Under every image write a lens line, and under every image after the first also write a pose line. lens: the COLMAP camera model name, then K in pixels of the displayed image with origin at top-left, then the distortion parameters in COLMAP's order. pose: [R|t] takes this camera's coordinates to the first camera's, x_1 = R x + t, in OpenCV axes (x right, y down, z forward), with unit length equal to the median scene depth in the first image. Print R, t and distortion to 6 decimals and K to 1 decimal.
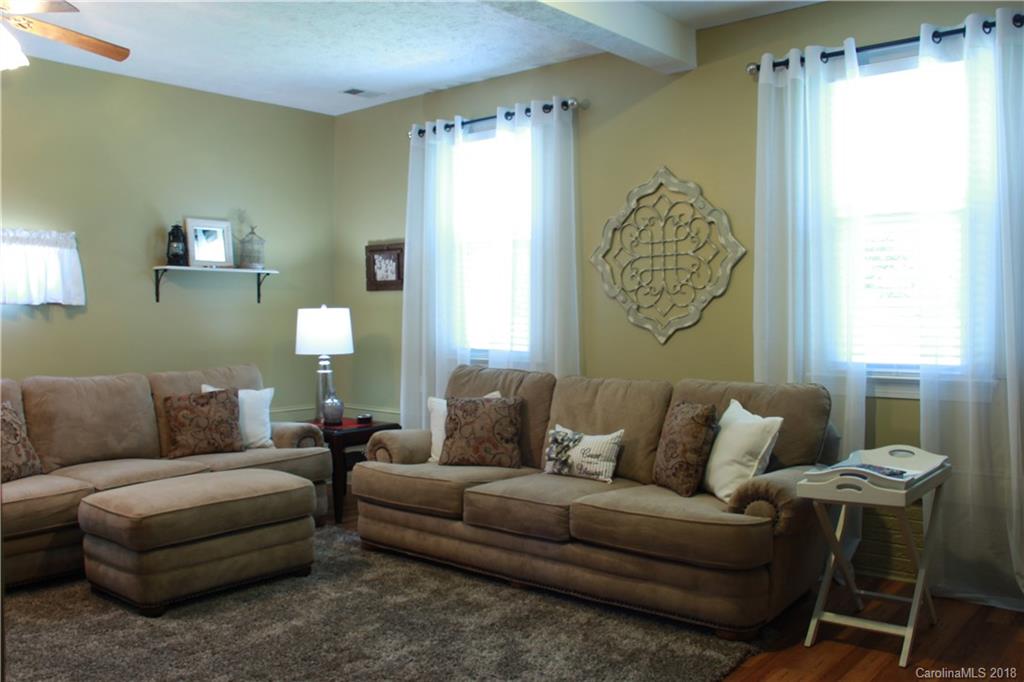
lens RADIAL K [[862.4, 0, 512.7], [0, 862.4, 350.6], [0, 0, 1]] dist [-0.182009, 0.170212]
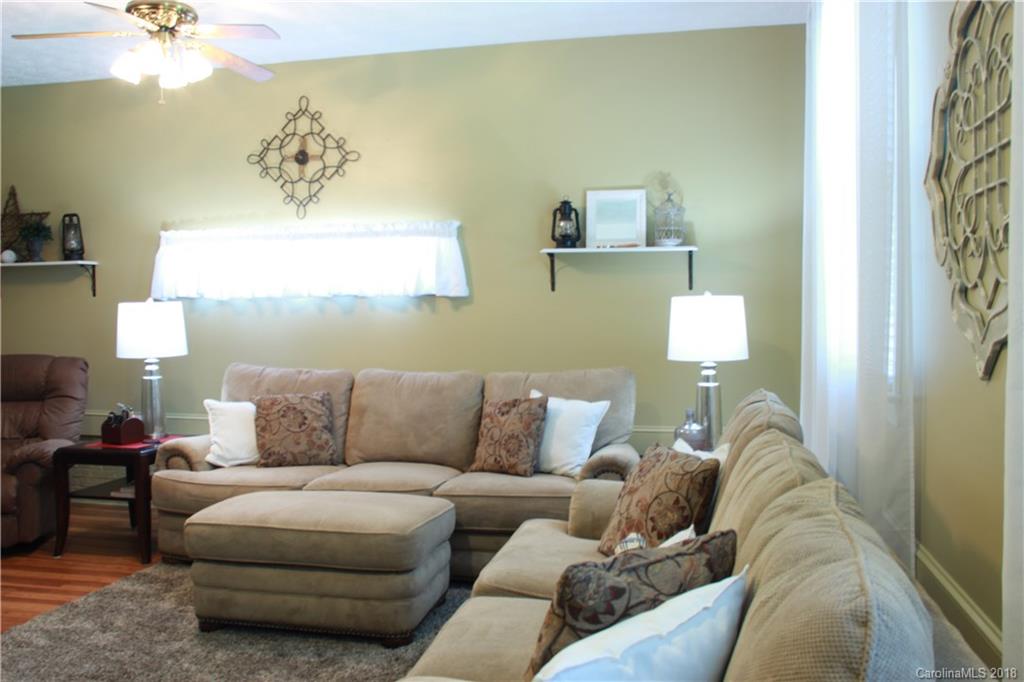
lens RADIAL K [[862.4, 0, 512.7], [0, 862.4, 350.6], [0, 0, 1]] dist [-0.182009, 0.170212]
pose [[0.474698, 0.040013, -0.879239, 0.382977], [-0.026924, 0.999159, 0.030934, -0.024832], [0.879737, 0.008988, 0.475376, 0.595465]]
